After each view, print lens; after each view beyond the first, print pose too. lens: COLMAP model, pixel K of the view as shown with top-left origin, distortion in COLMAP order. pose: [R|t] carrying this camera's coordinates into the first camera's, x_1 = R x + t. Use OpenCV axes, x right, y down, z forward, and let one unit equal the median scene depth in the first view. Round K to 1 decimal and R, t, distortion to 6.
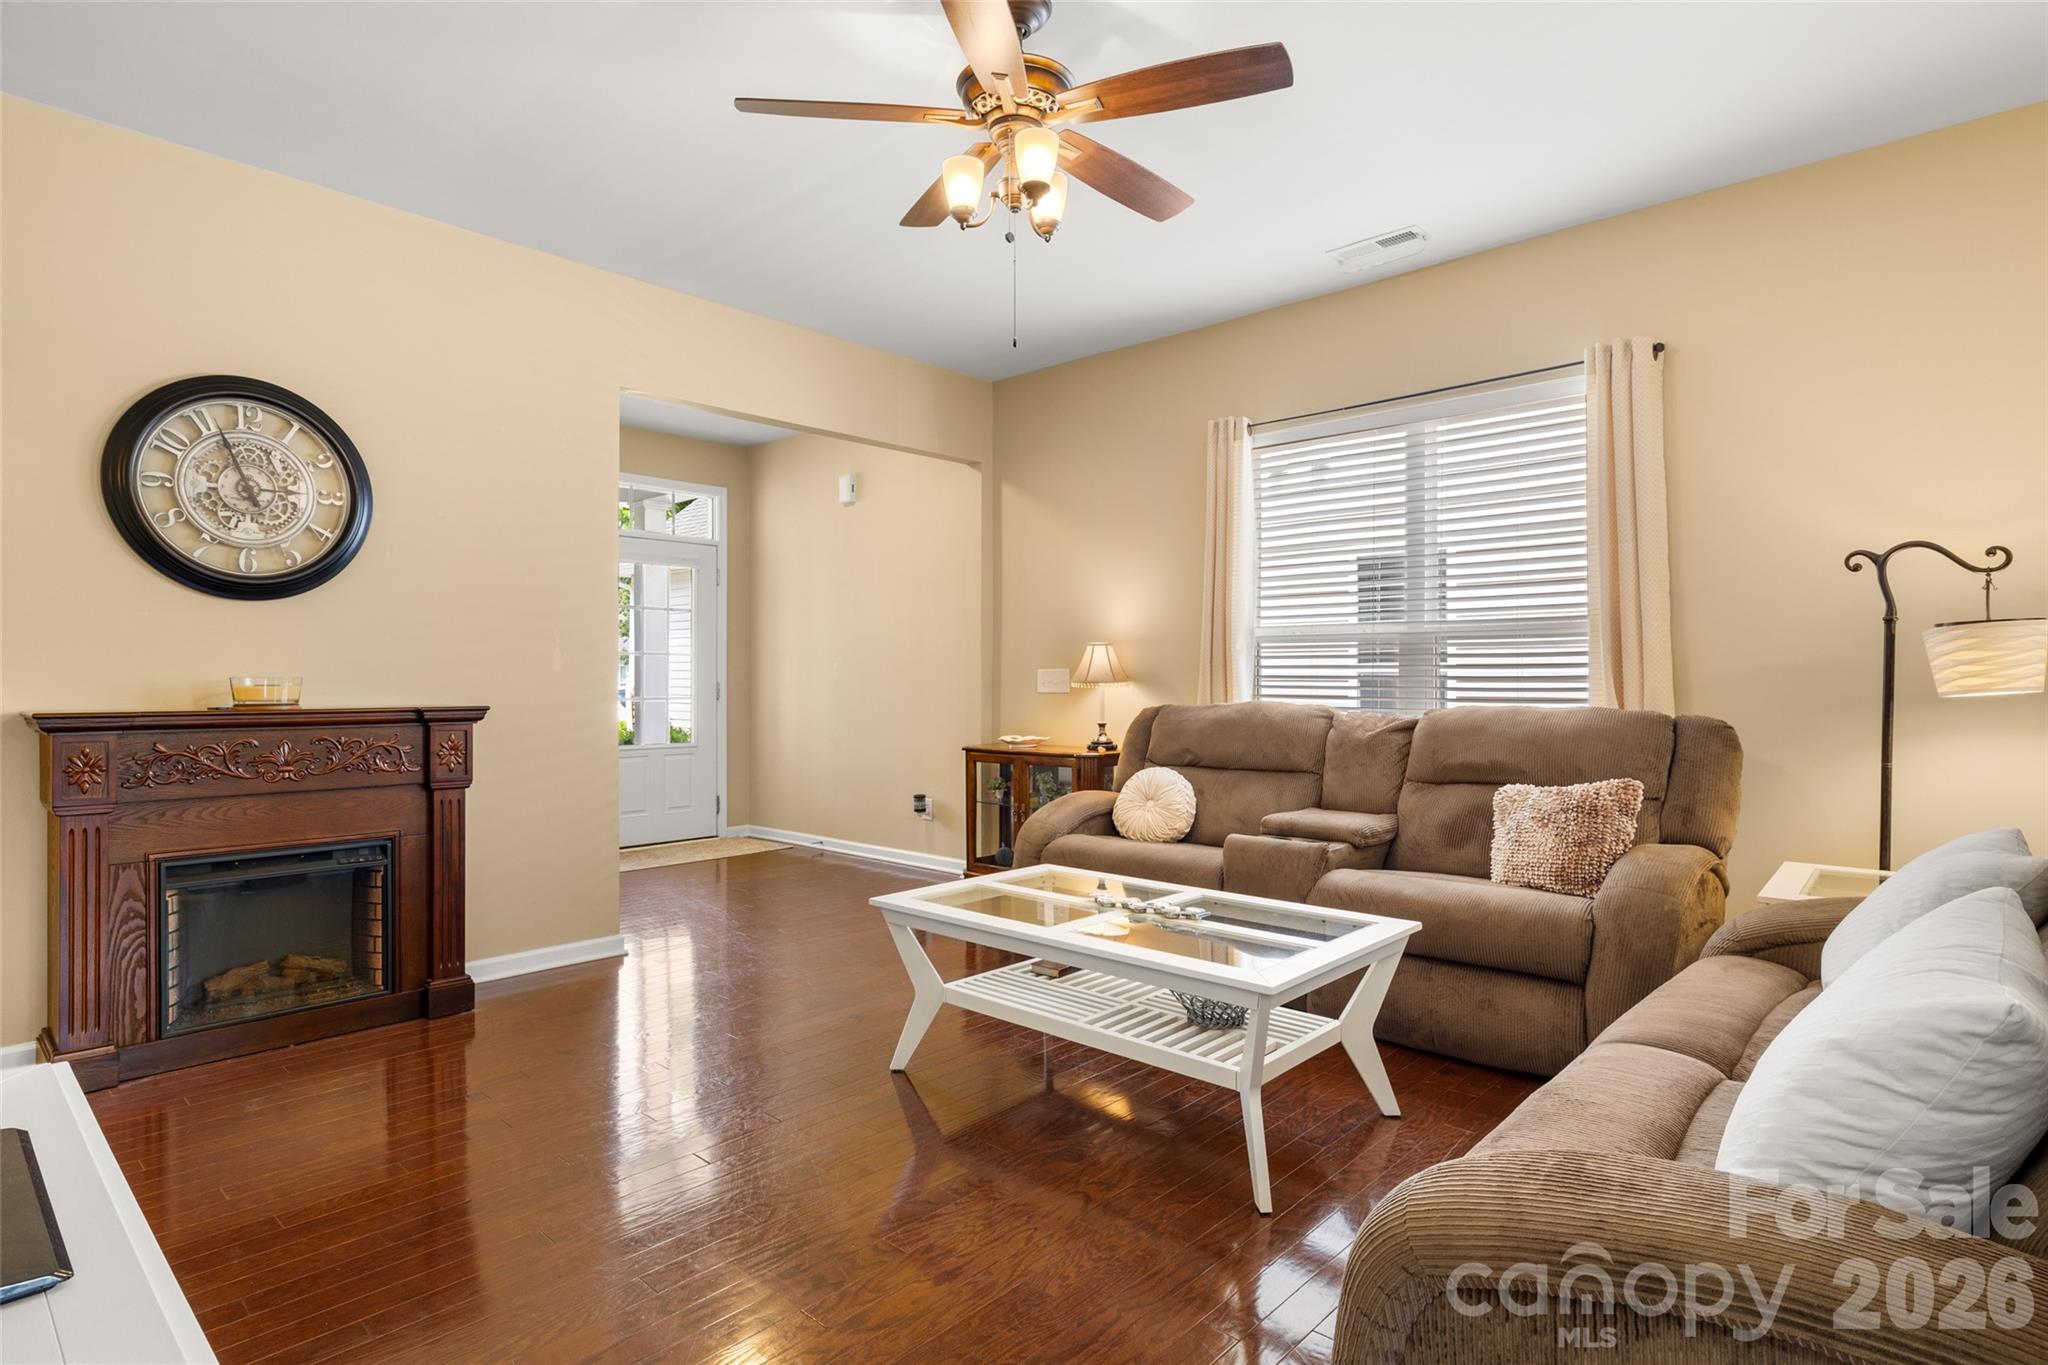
lens RADIAL K [[1048.2, 0, 1004.3], [0, 1048.2, 677.8], [0, 0, 1]] dist [0.000887, 0.001141]
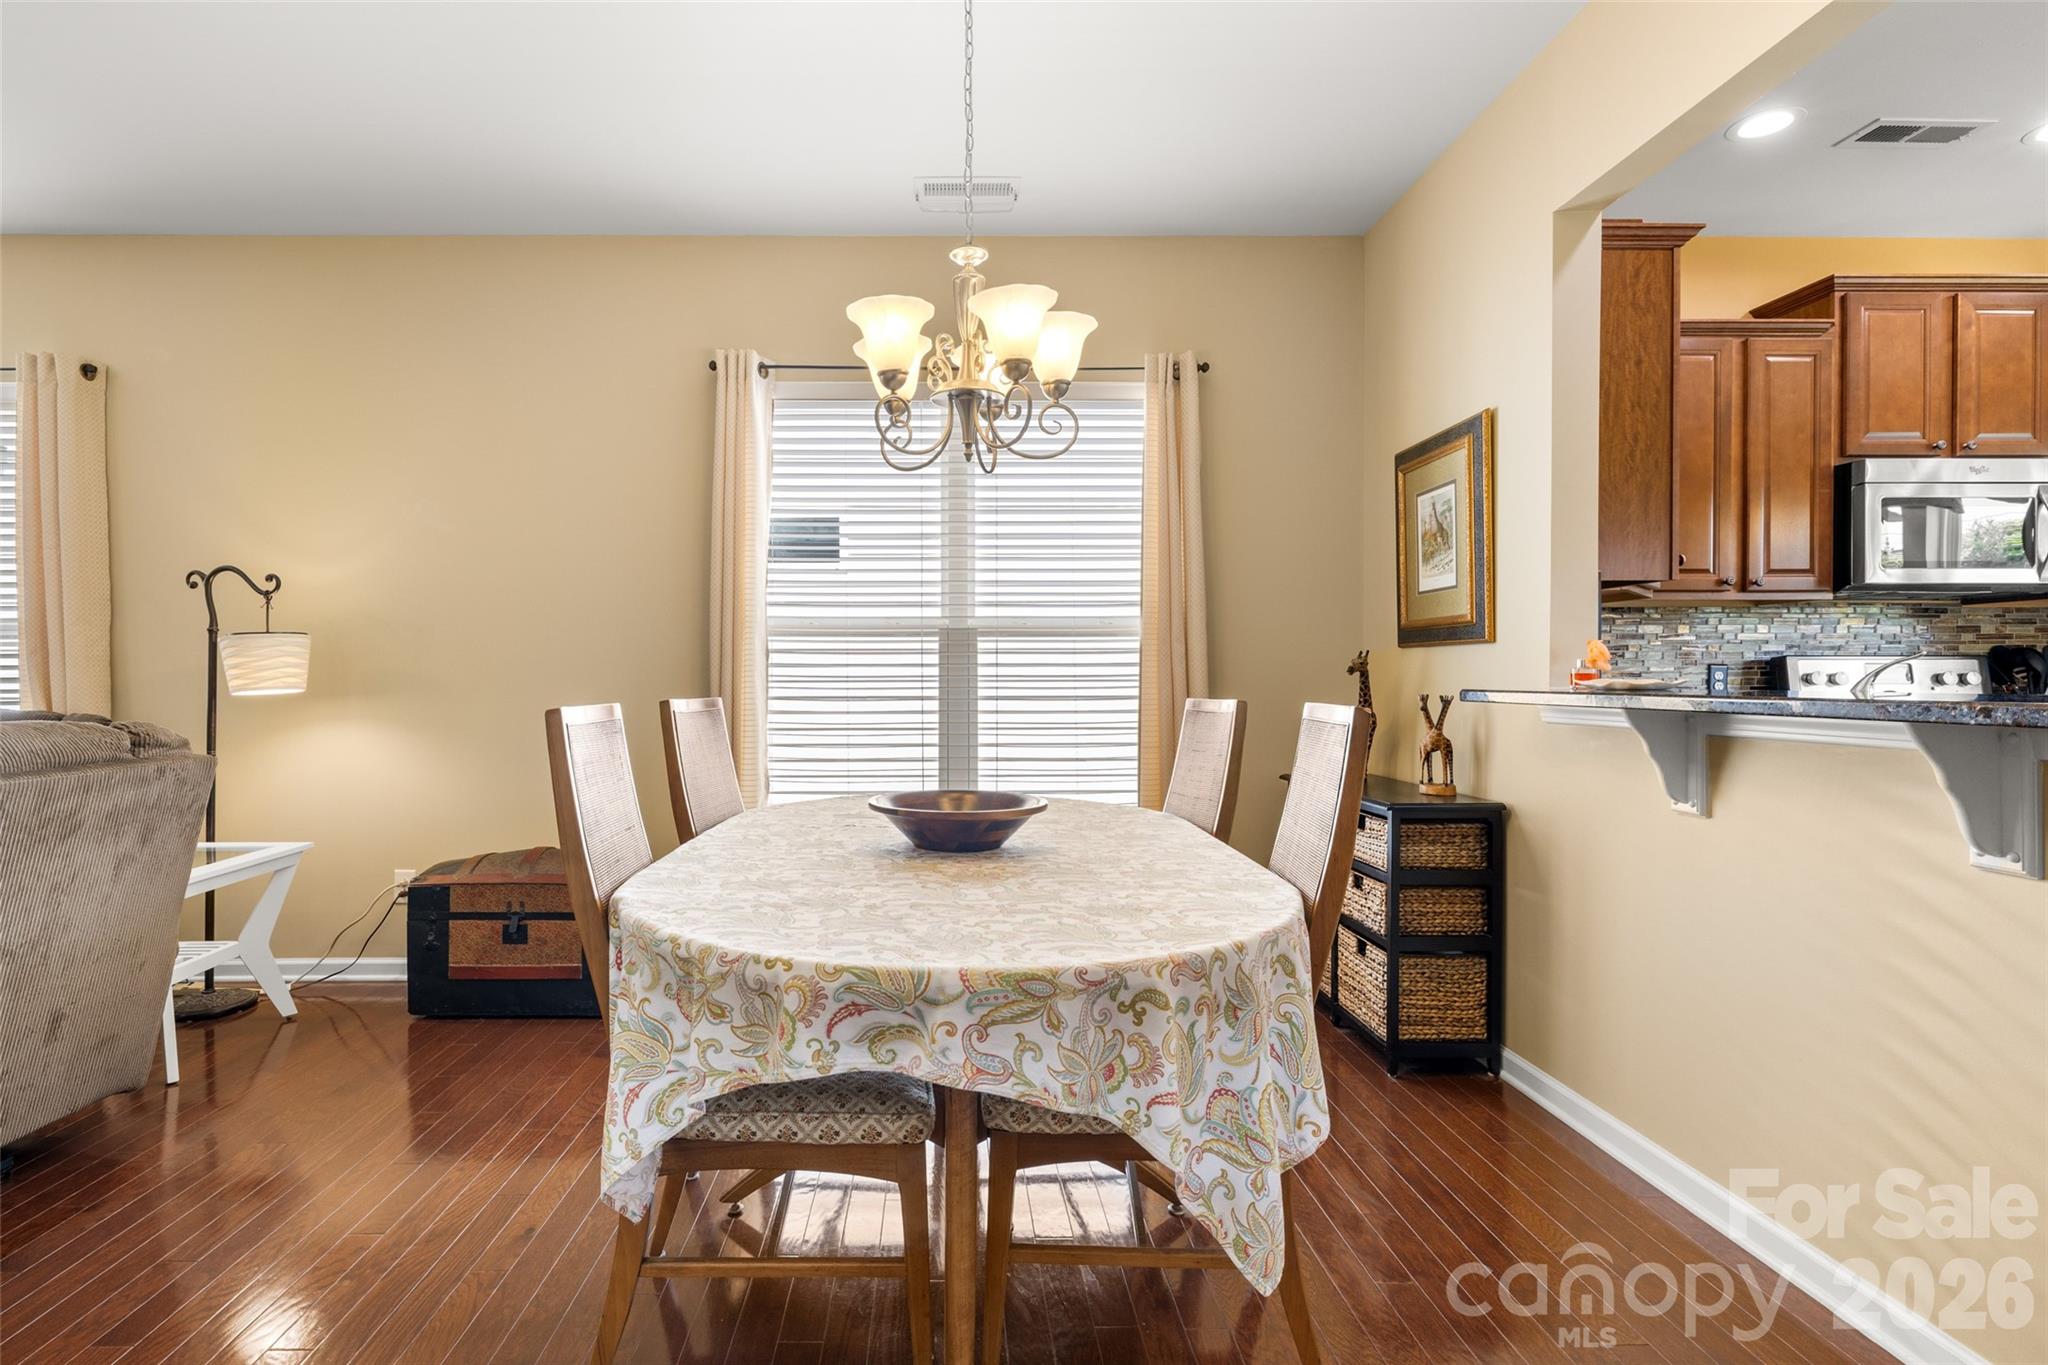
lens RADIAL K [[956.9, 0, 1021.8], [0, 956.9, 685.0], [0, 0, 1]] dist [-0.006284, 0.001006]
pose [[0.725020, -0.005385, 0.688707, 0.762251], [0.001082, 0.999977, 0.006679, -0.000026], [-0.688727, -0.004097, 0.725009, -0.409387]]
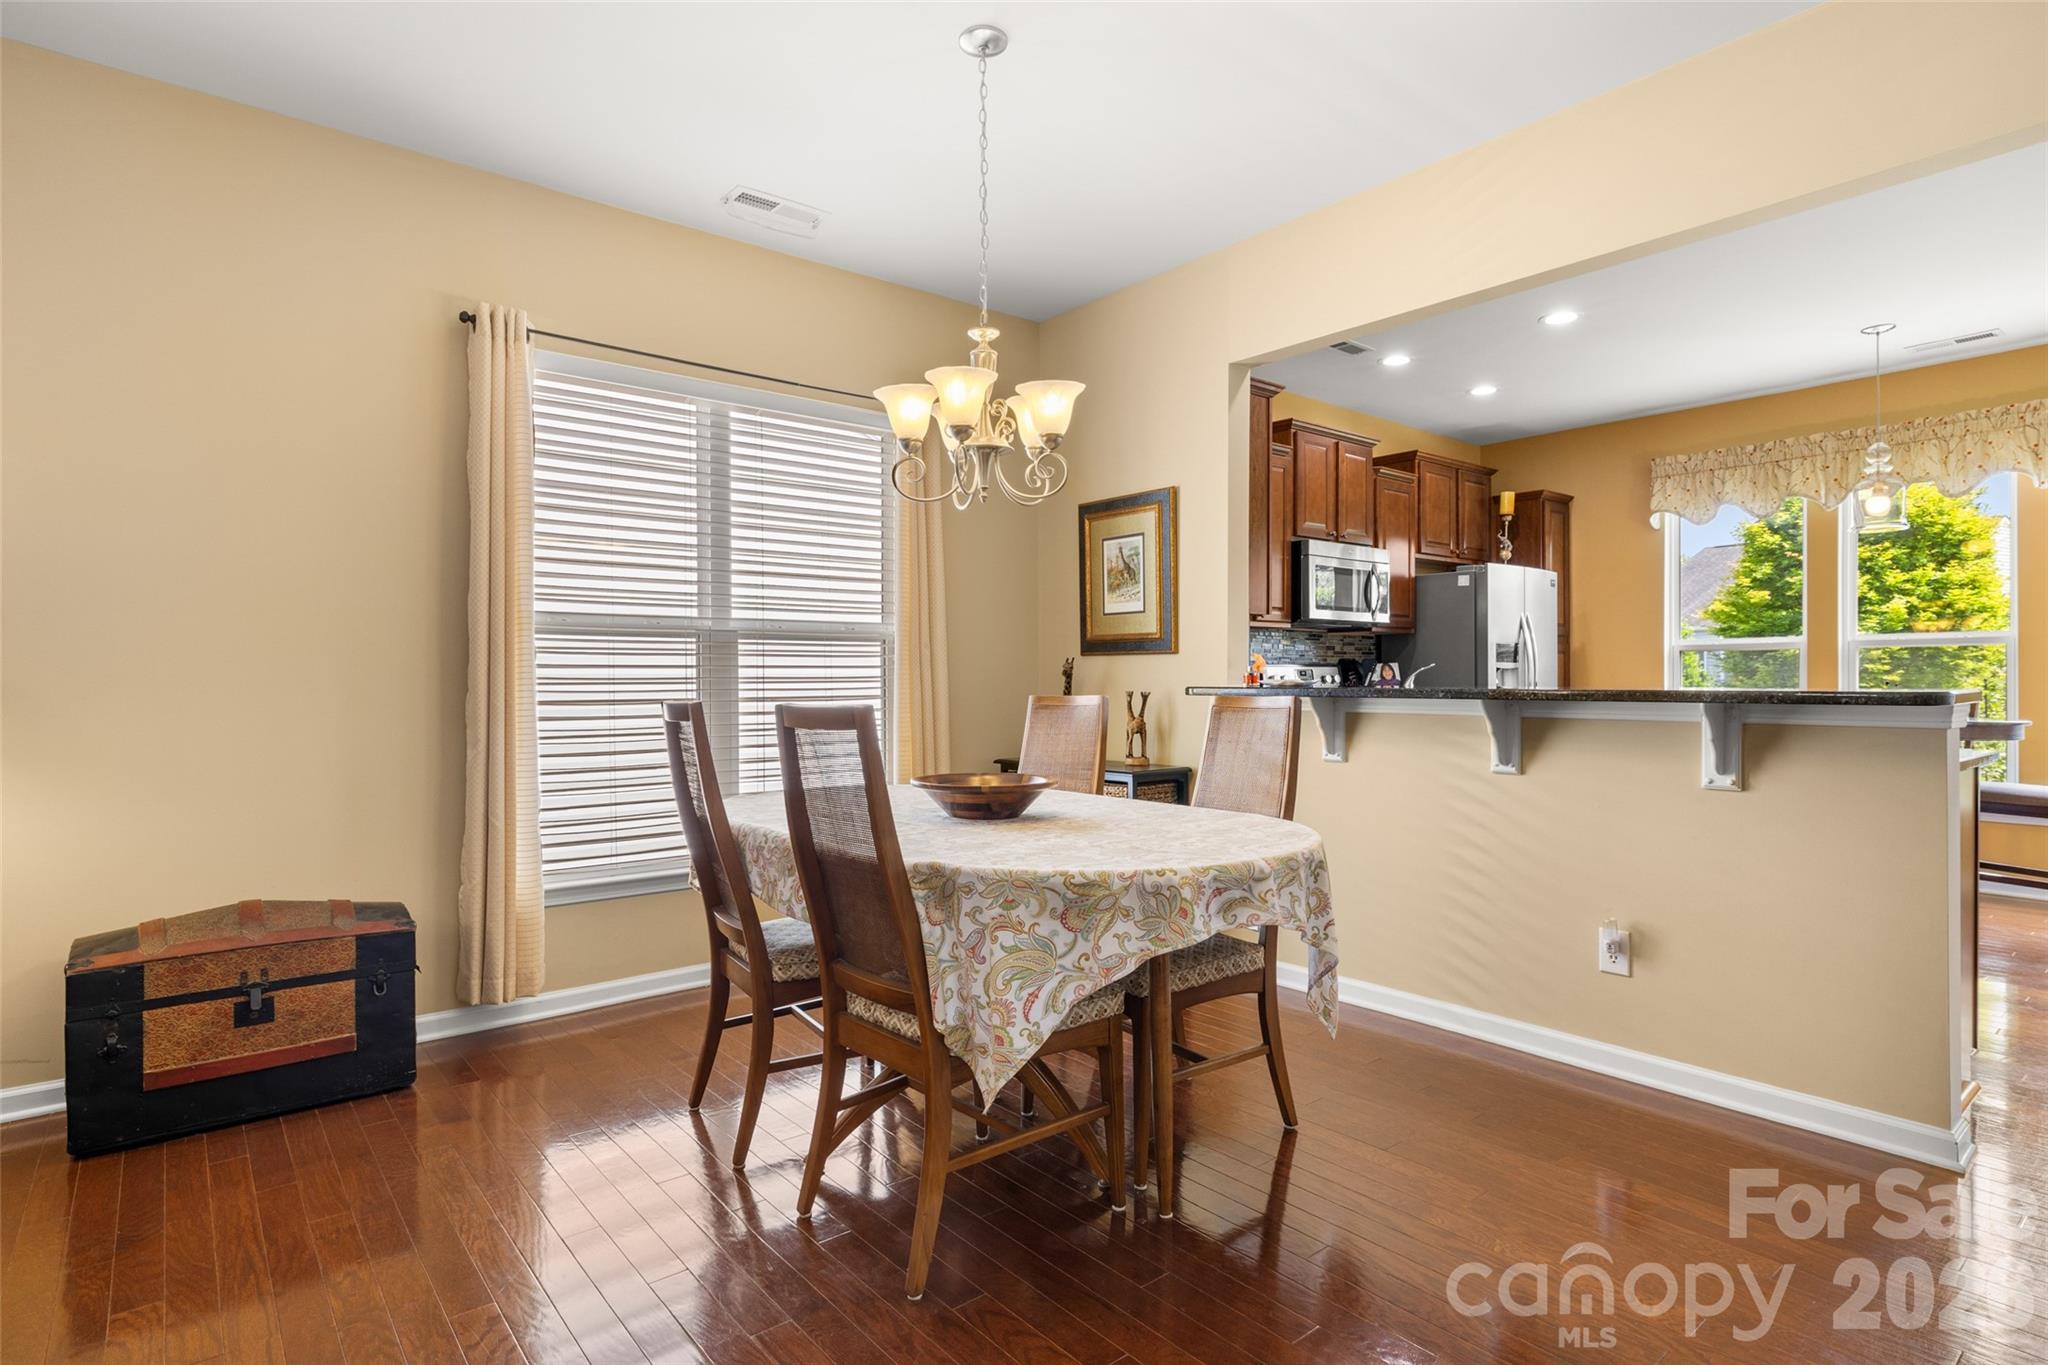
lens RADIAL K [[1048.2, 0, 1017.3], [0, 1048.2, 683.7], [0, 0, 1]] dist [0.000887, 0.001141]
pose [[0.135658, -0.004524, 0.990745, 0.289108], [0.003249, 0.999986, 0.004122, -0.000260], [-0.990750, 0.002660, 0.135670, -0.030485]]
